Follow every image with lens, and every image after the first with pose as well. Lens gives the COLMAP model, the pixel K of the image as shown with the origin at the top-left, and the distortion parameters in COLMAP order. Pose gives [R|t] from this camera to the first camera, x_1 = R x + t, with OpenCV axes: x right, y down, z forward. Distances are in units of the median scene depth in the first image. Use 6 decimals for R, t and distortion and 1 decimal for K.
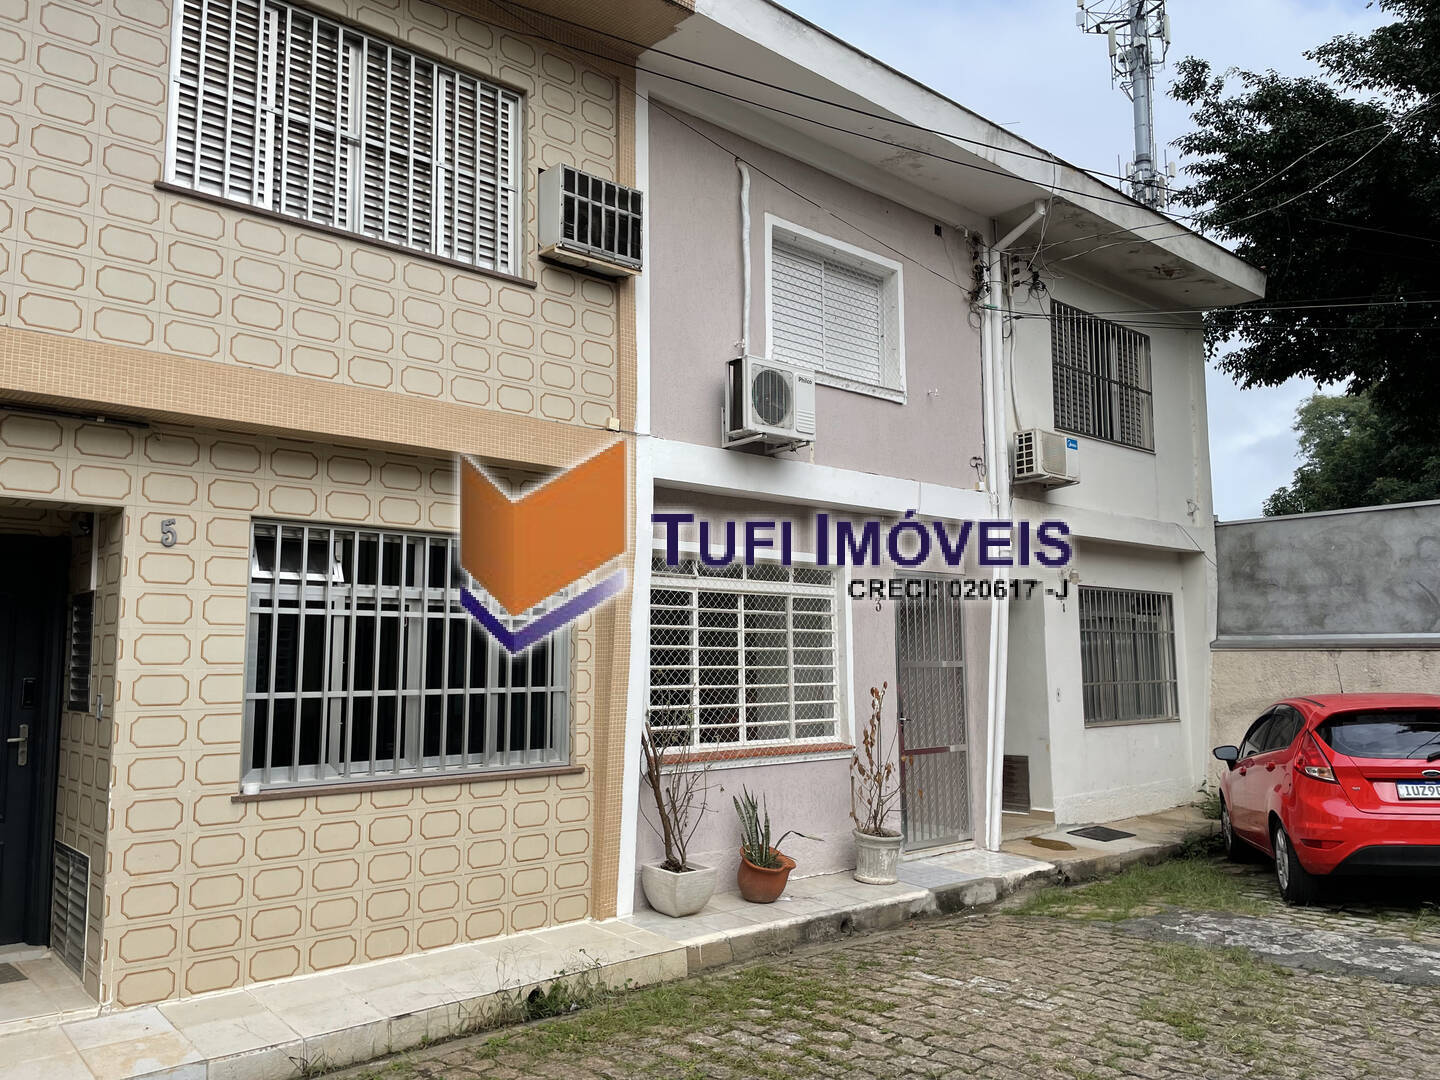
lens RADIAL K [[1090.1, 0, 711.1], [0, 1090.1, 544.8], [0, 0, 1]] dist [0.058273, -0.077932]
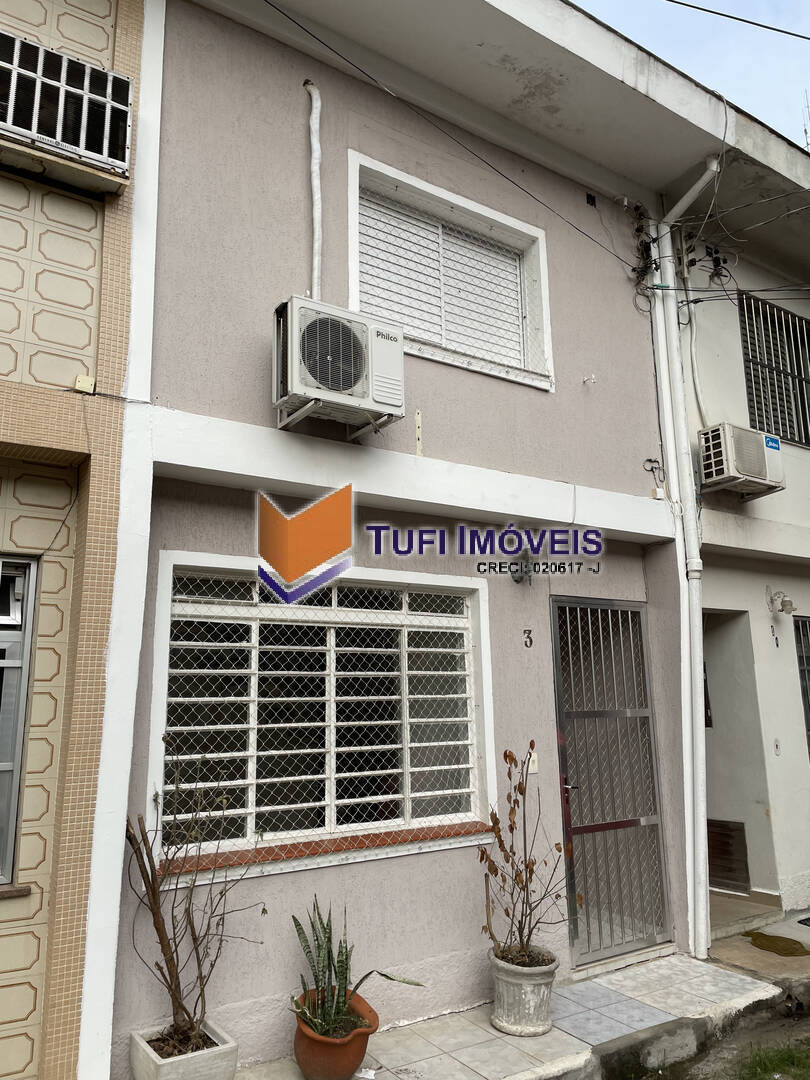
lens RADIAL K [[817.6, 0, 406.8], [0, 817.6, 528.4], [0, 0, 1]] dist [0.058273, -0.077932]
pose [[0.992572, -0.034617, -0.116628, 0.142243], [0.023247, 0.994967, -0.097471, 0.031709], [0.119415, 0.094036, 0.988381, 0.403625]]
